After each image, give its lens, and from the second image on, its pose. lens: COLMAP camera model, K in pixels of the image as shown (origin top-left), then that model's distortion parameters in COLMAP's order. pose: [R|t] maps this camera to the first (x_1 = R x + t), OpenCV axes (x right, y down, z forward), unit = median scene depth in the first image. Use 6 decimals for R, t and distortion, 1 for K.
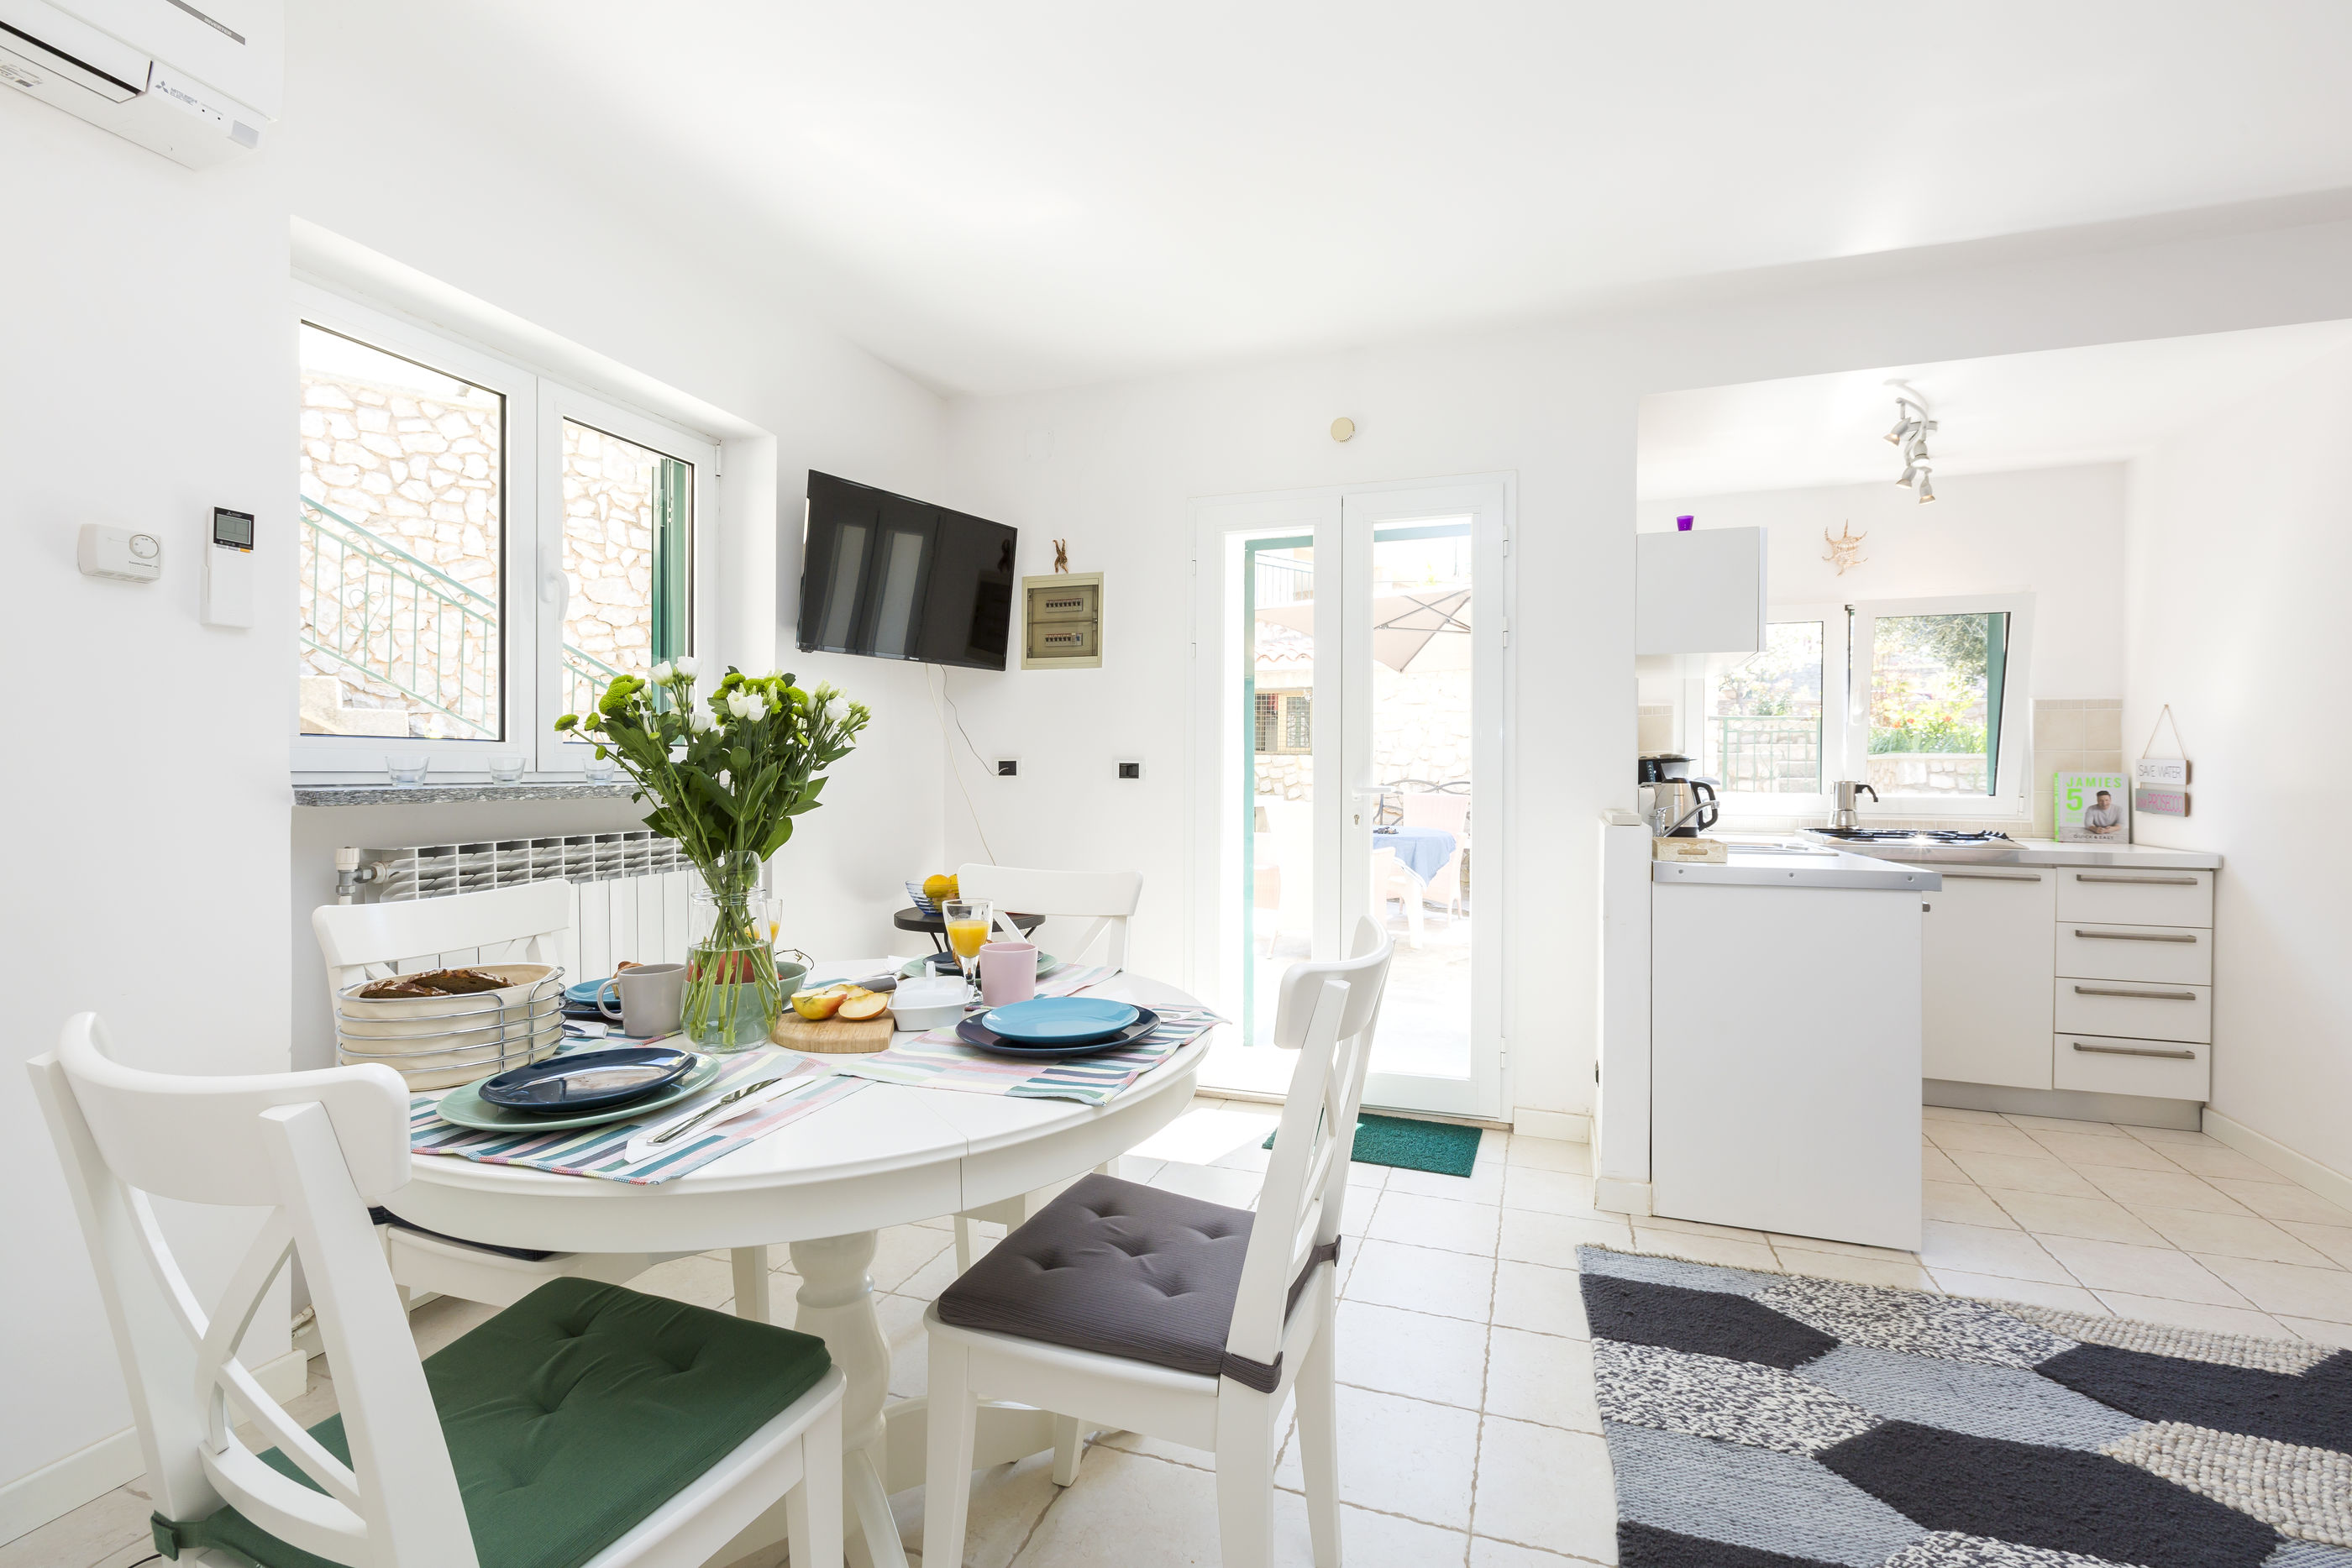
lens RADIAL K [[1038.1, 0, 1172.8], [0, 1038.1, 775.6], [0, 0, 1]] dist [-0.000047, -0.000687]
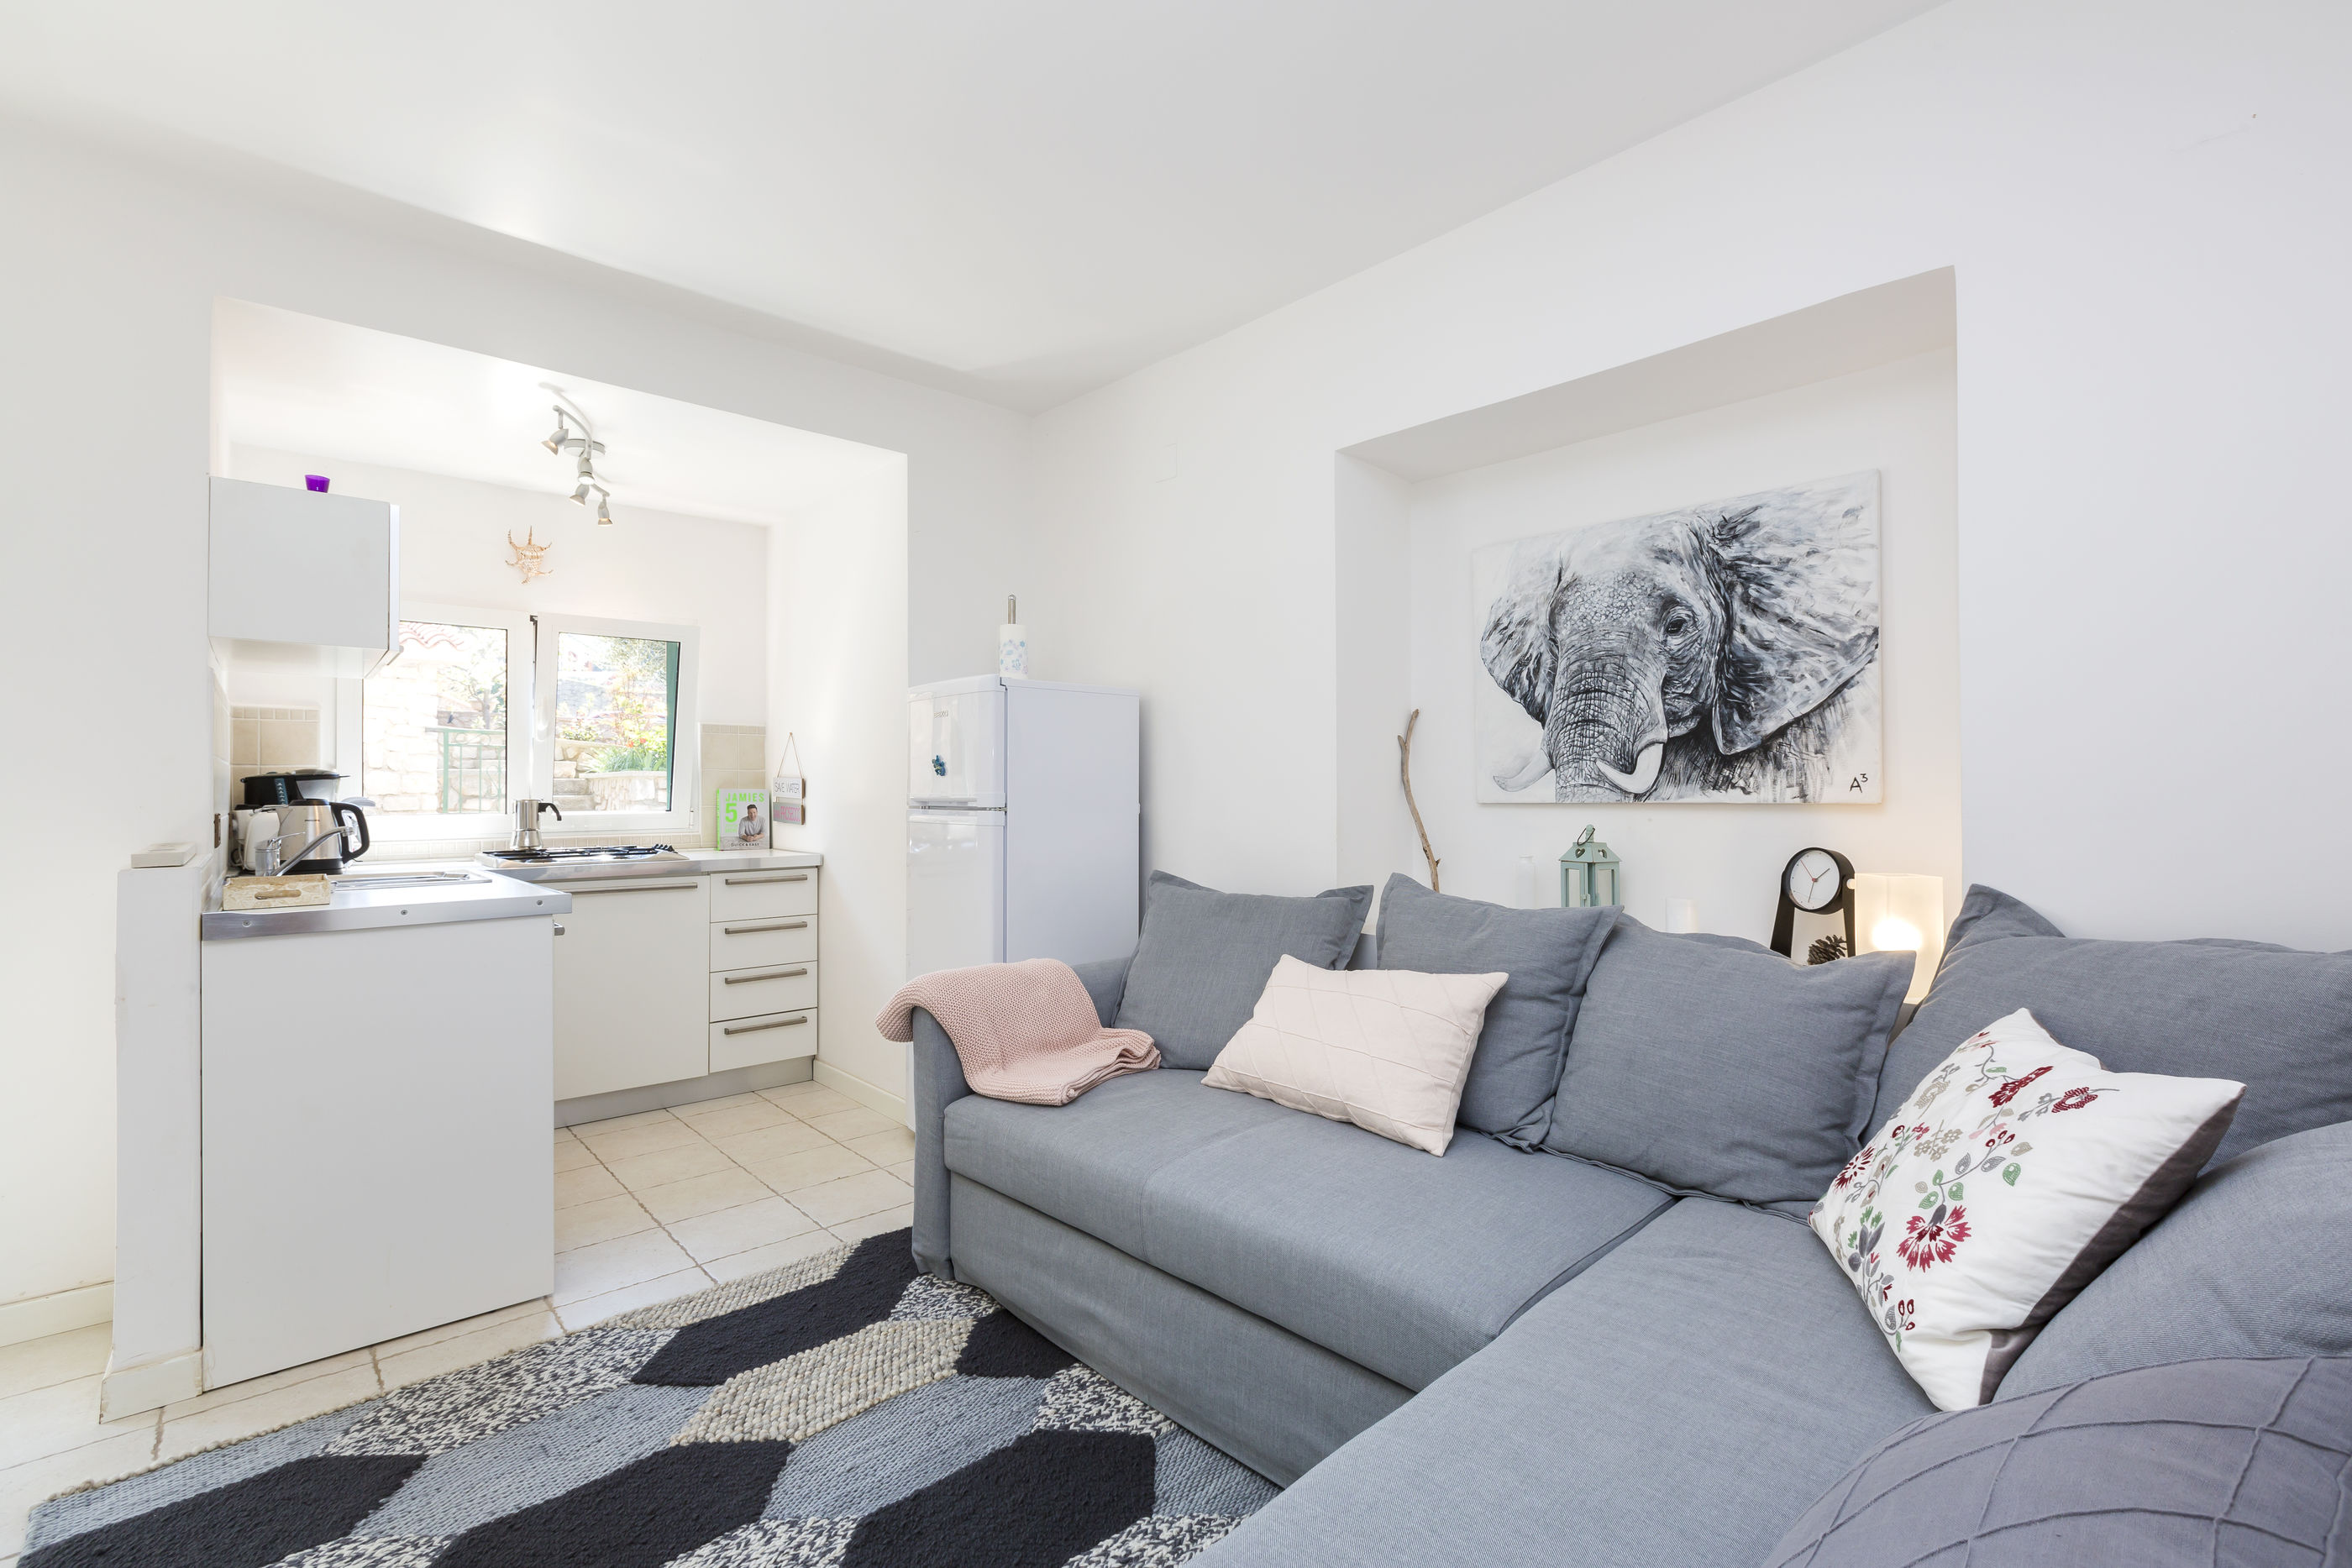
lens RADIAL K [[1039.2, 0, 1177.3], [0, 1039.2, 780.4], [0, 0, 1]] dist [-0.000622, -0.000486]
pose [[0.477891, 0.000758, 0.878419, 0.117803], [0.009747, 0.999933, -0.006166, -0.000663], [-0.878365, 0.011509, 0.477852, 0.025996]]
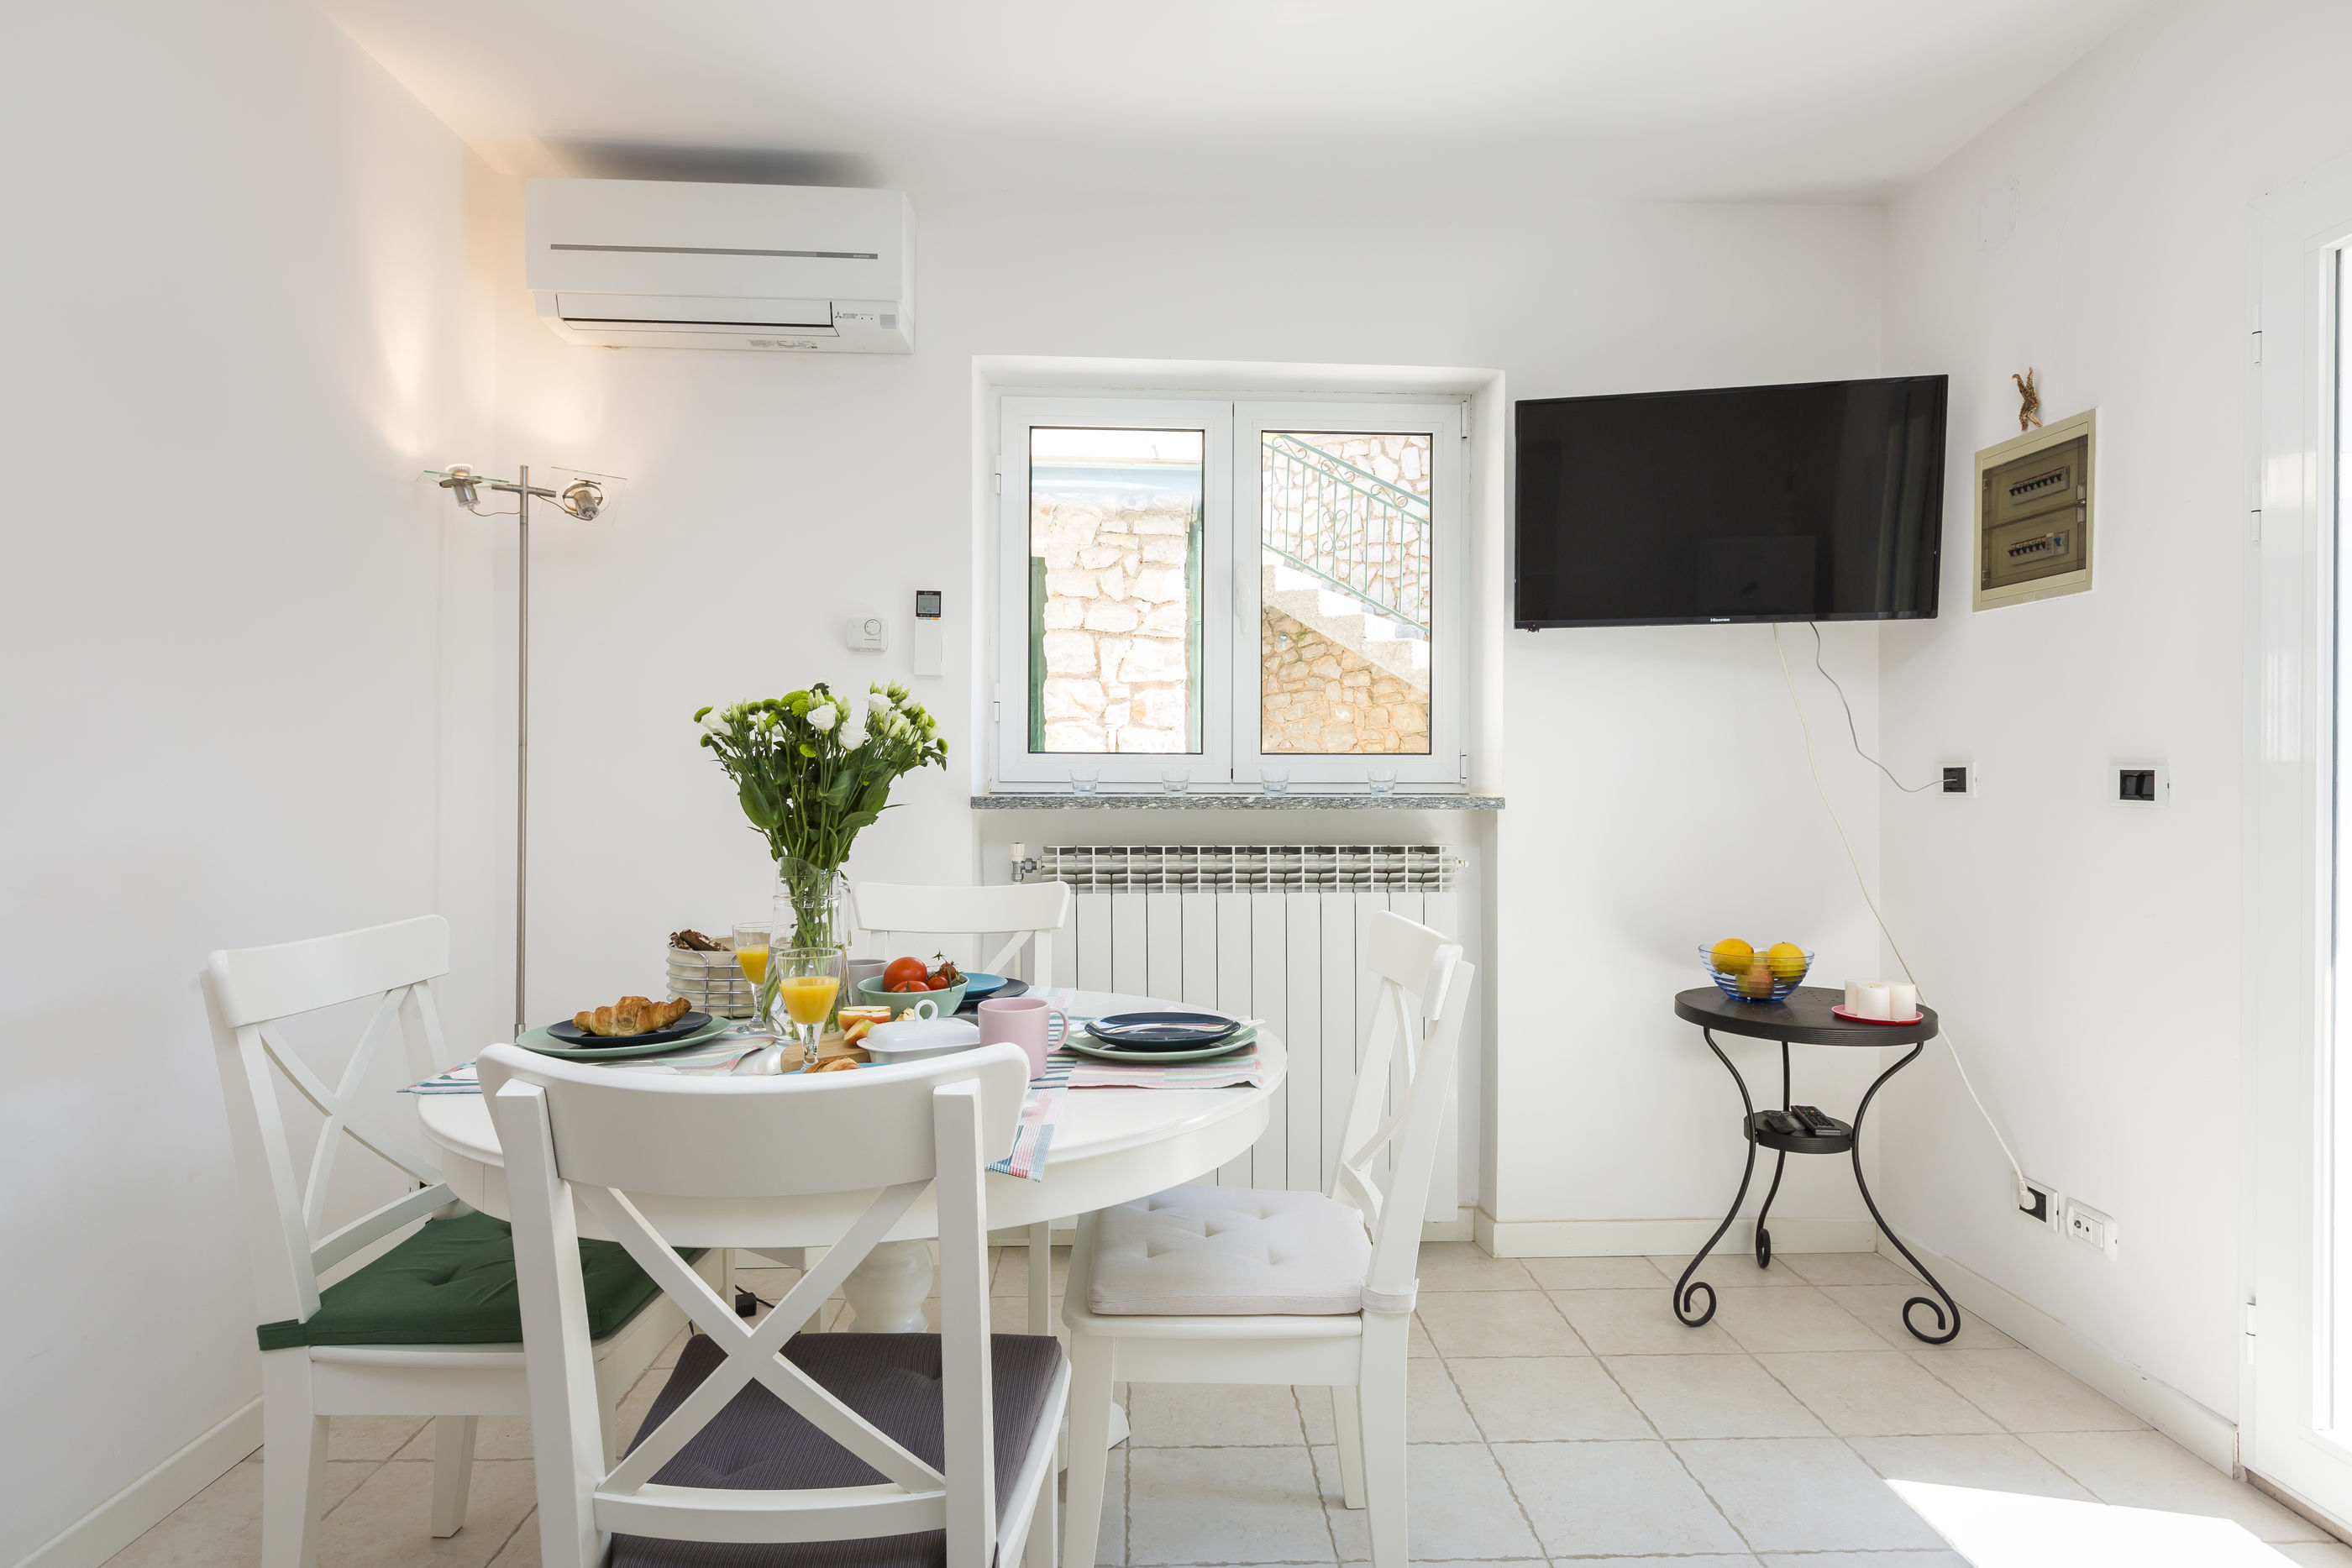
lens RADIAL K [[1214.8, 0, 1167.7], [0, 1214.8, 773.5], [0, 0, 1]] dist [-0.001212, 0.000346]
pose [[0.366864, -0.003432, -0.930268, 0.388438], [-0.007133, 0.999953, -0.006502, -0.003486], [0.930247, 0.009021, 0.366822, 0.393133]]
